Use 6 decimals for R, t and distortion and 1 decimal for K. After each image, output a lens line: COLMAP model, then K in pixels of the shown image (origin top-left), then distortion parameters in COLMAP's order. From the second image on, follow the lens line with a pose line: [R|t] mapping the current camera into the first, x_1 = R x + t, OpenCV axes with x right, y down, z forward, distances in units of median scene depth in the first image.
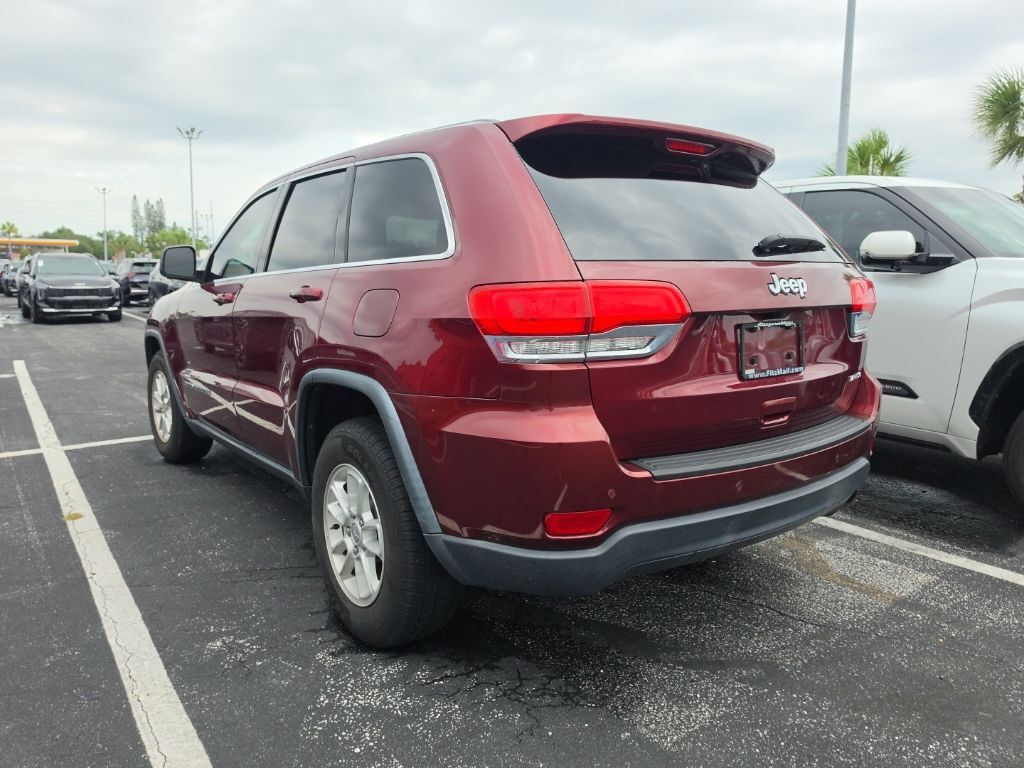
lens RADIAL K [[742.9, 0, 516.1], [0, 742.9, 383.7], [0, 0, 1]] dist [0.003352, -0.005024]
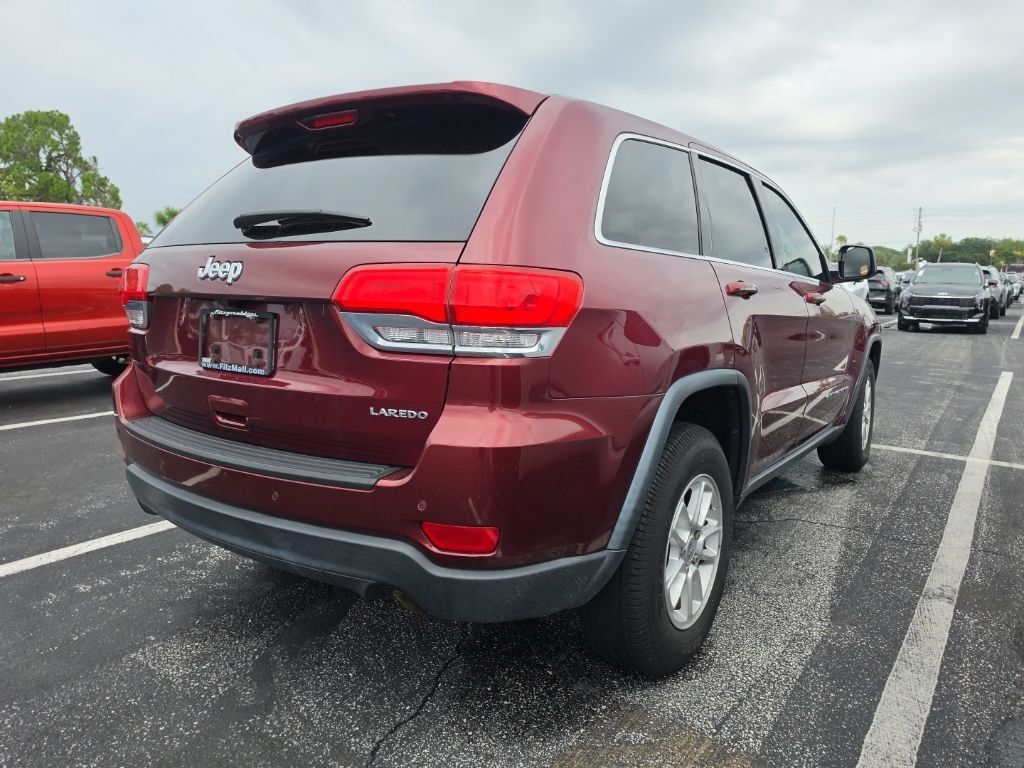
lens RADIAL K [[742.9, 0, 516.1], [0, 742.9, 383.7], [0, 0, 1]] dist [0.003352, -0.005024]
pose [[0.275677, 0.134907, -0.951736, 1.118253], [-0.152689, 0.983678, 0.095207, -0.115233], [0.949046, 0.119073, 0.291776, 0.917783]]
